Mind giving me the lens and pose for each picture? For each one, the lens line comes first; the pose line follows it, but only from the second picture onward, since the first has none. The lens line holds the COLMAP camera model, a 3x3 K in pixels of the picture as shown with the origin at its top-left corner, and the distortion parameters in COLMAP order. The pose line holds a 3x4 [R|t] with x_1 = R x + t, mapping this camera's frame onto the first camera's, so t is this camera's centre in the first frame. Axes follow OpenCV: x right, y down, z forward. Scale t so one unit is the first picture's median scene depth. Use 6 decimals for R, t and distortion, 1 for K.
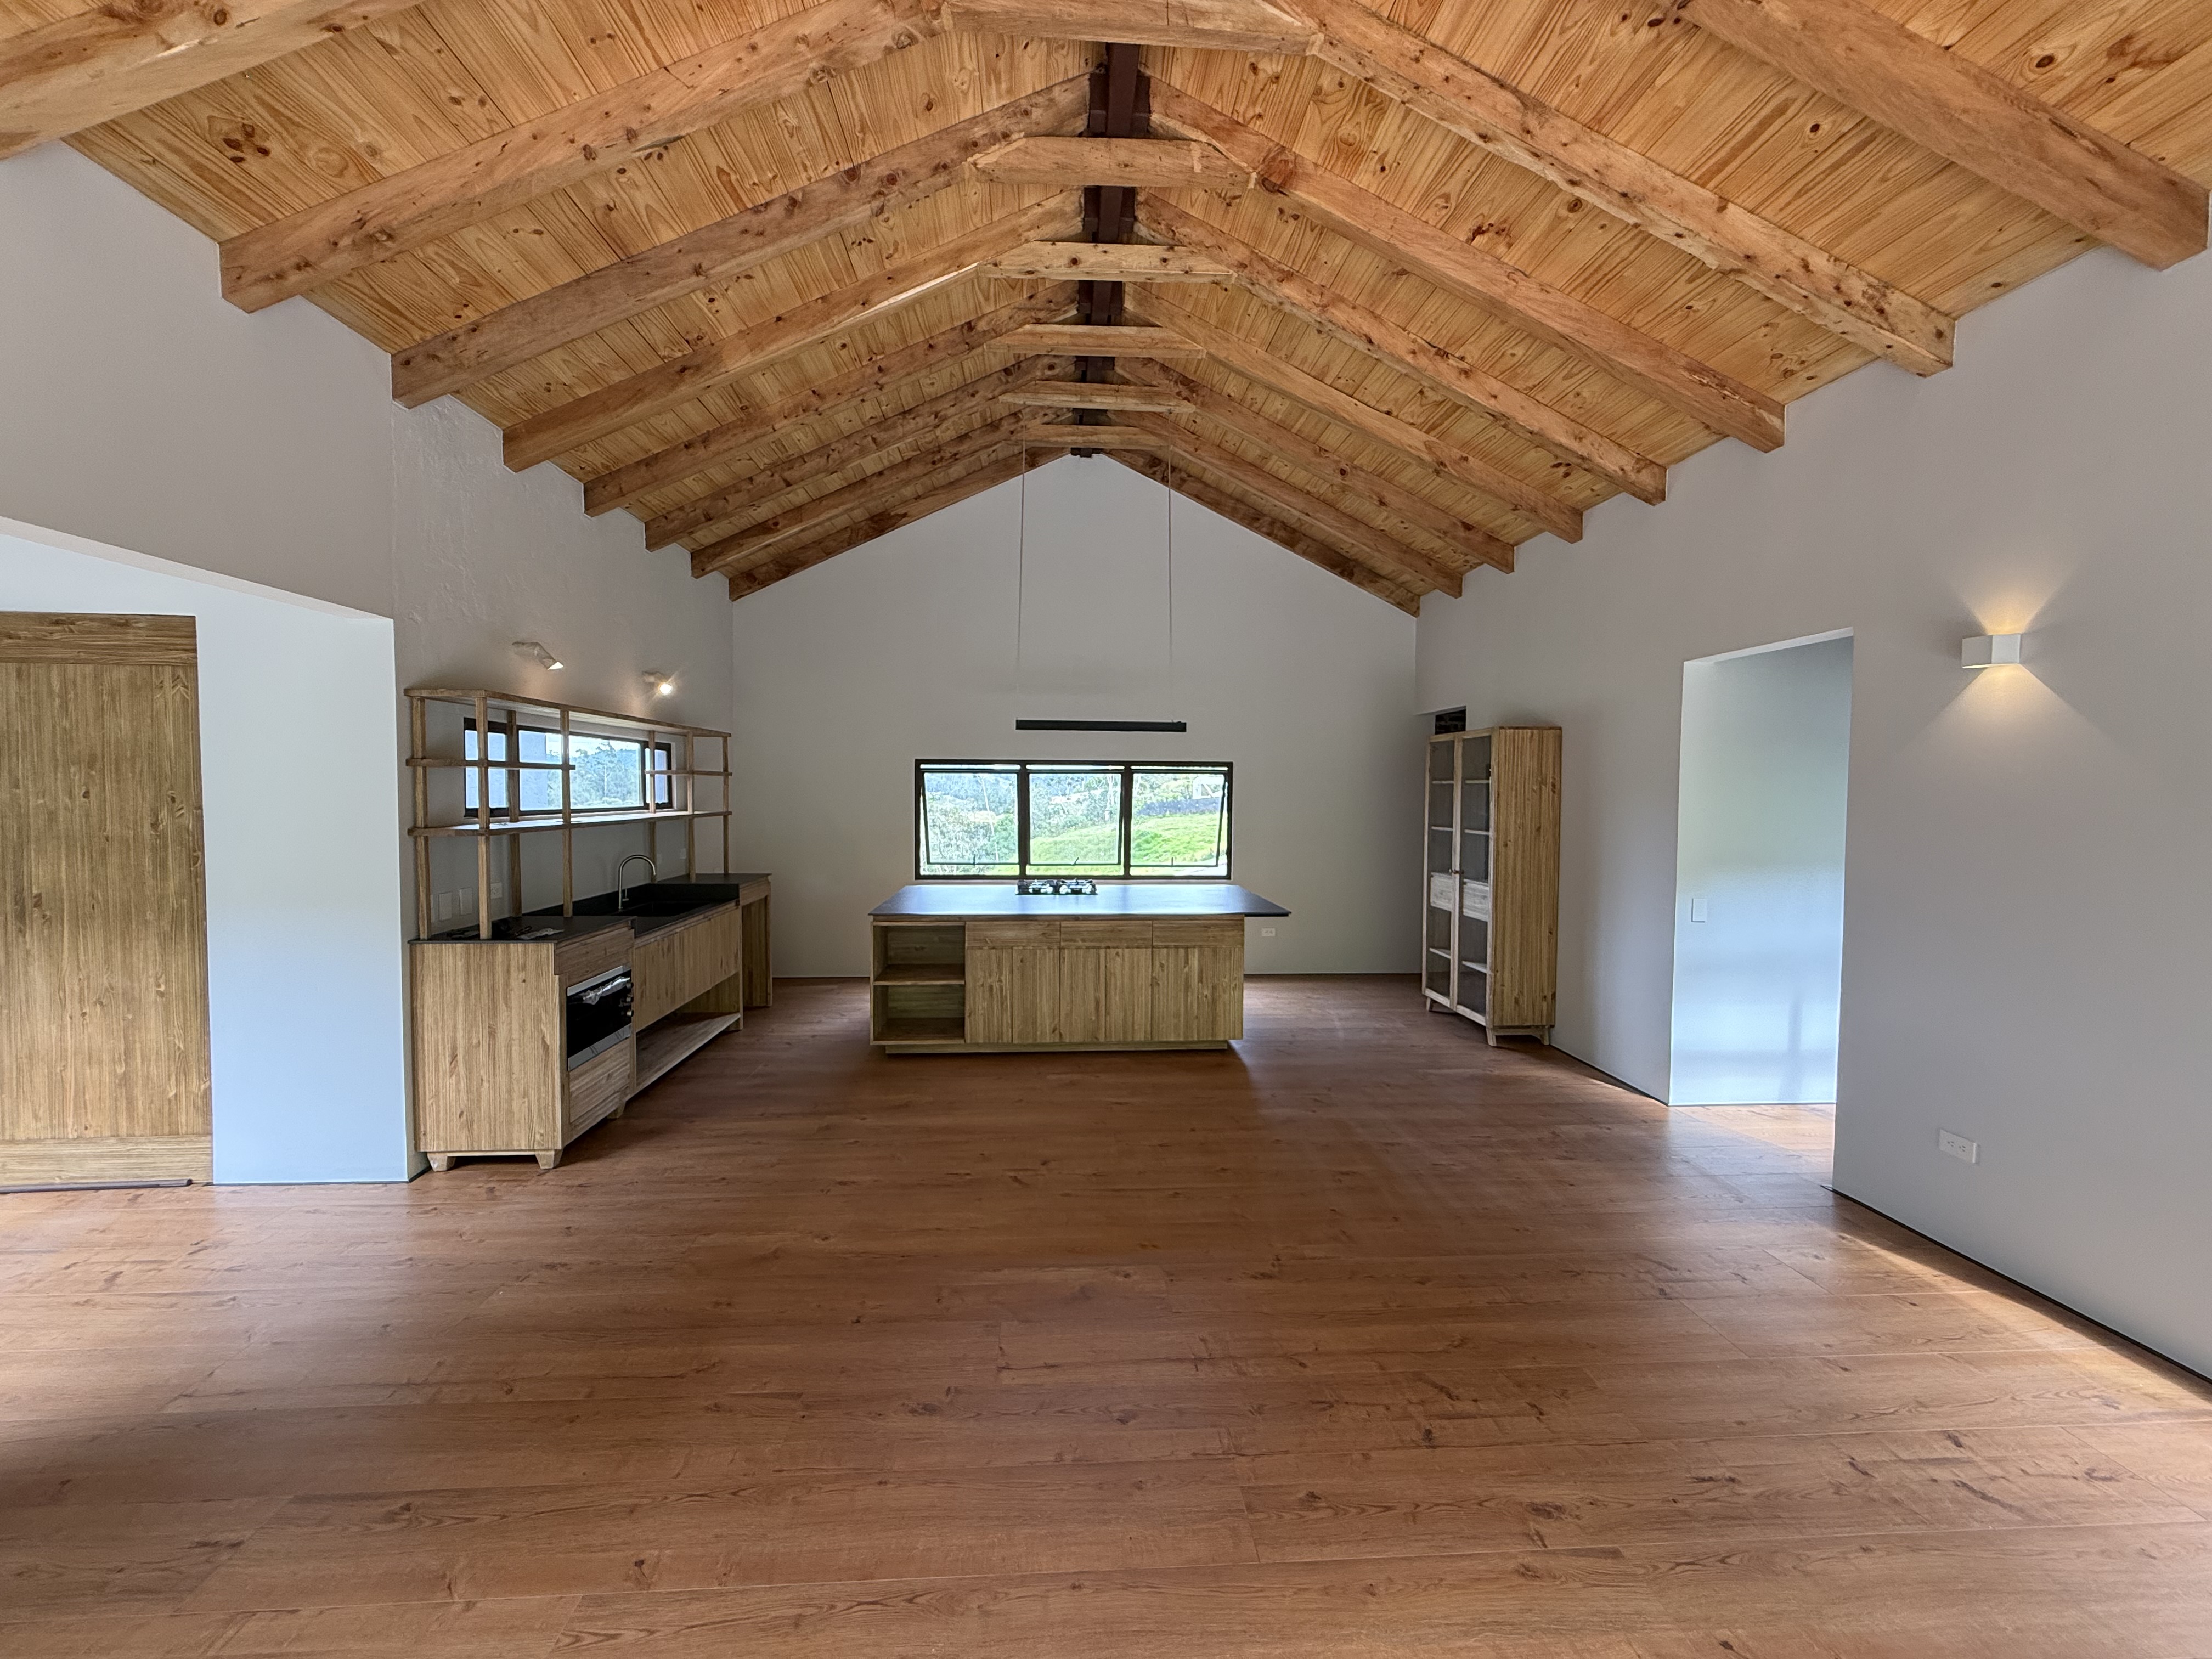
lens RADIAL K [[879.9, 0, 1103.1], [0, 879.9, 824.2], [0, 0, 1]] dist [0.001676, -0.000586]
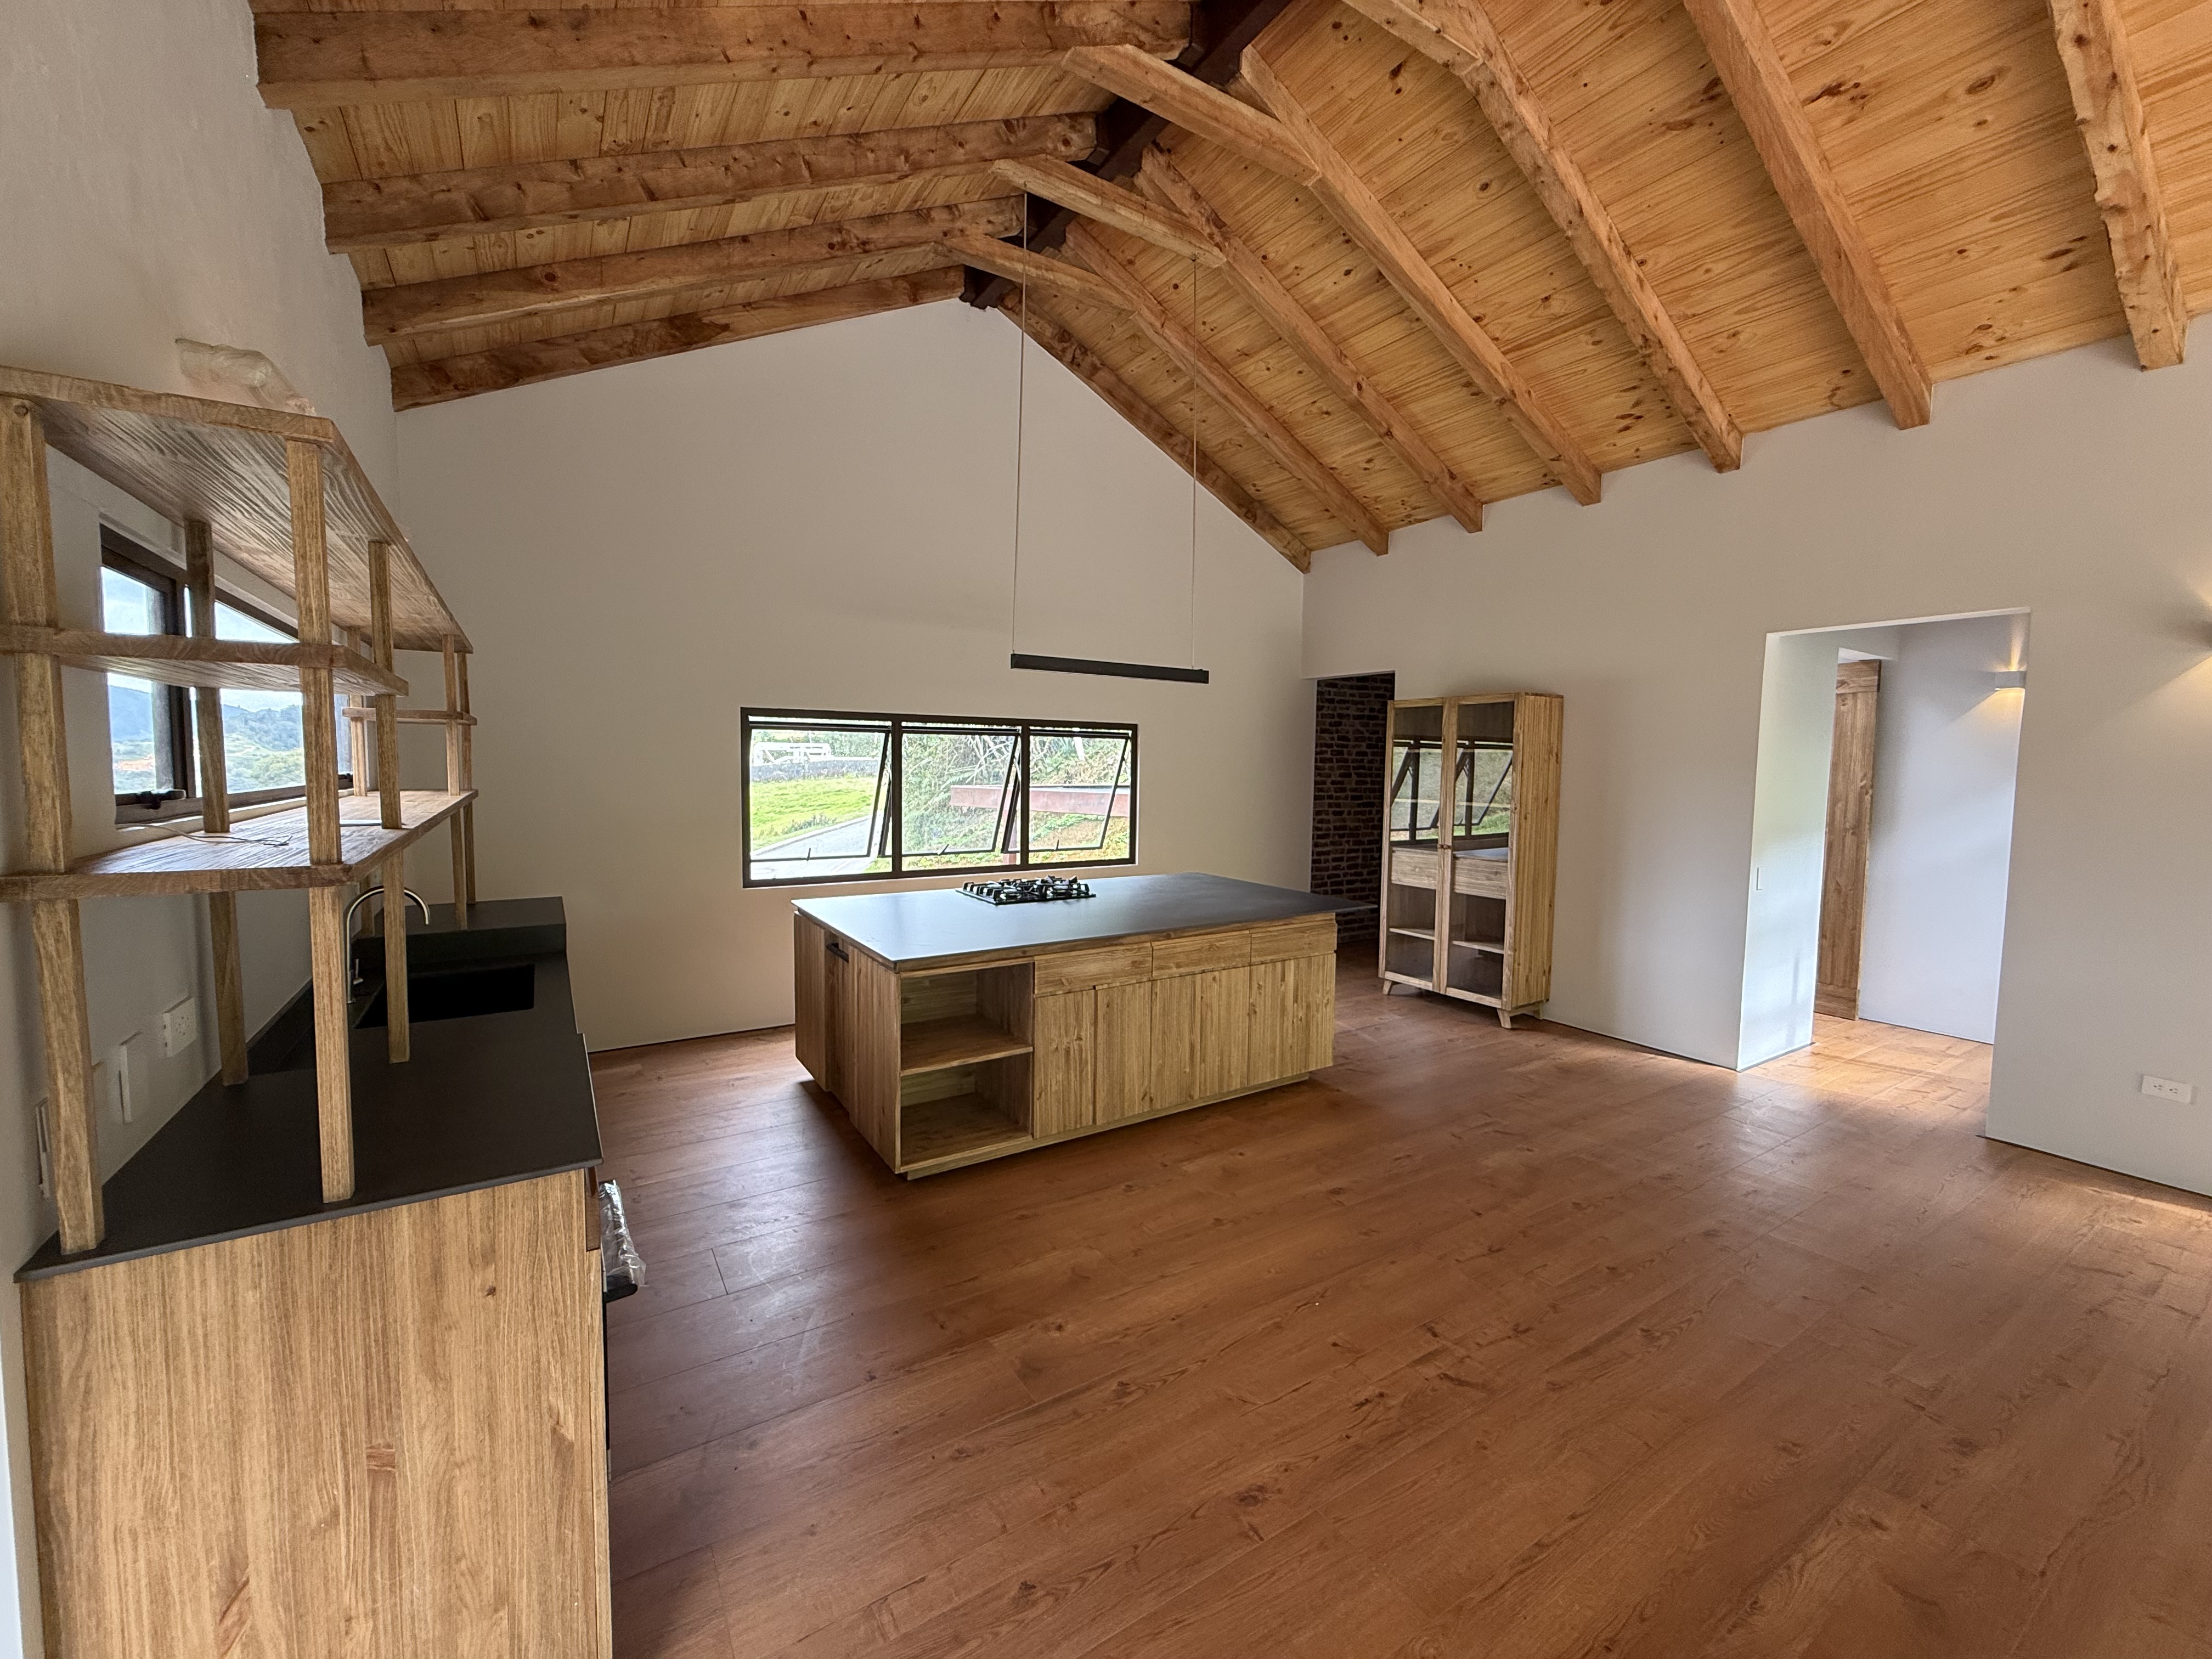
lens RADIAL K [[879.9, 0, 1101.6], [0, 879.9, 823.8], [0, 0, 1]] dist [0.001676, -0.000586]
pose [[0.878844, -0.027752, 0.476301, -0.432009], [0.010804, 0.999208, 0.038284, -0.012218], [-0.476987, -0.028500, 0.878448, 0.416173]]
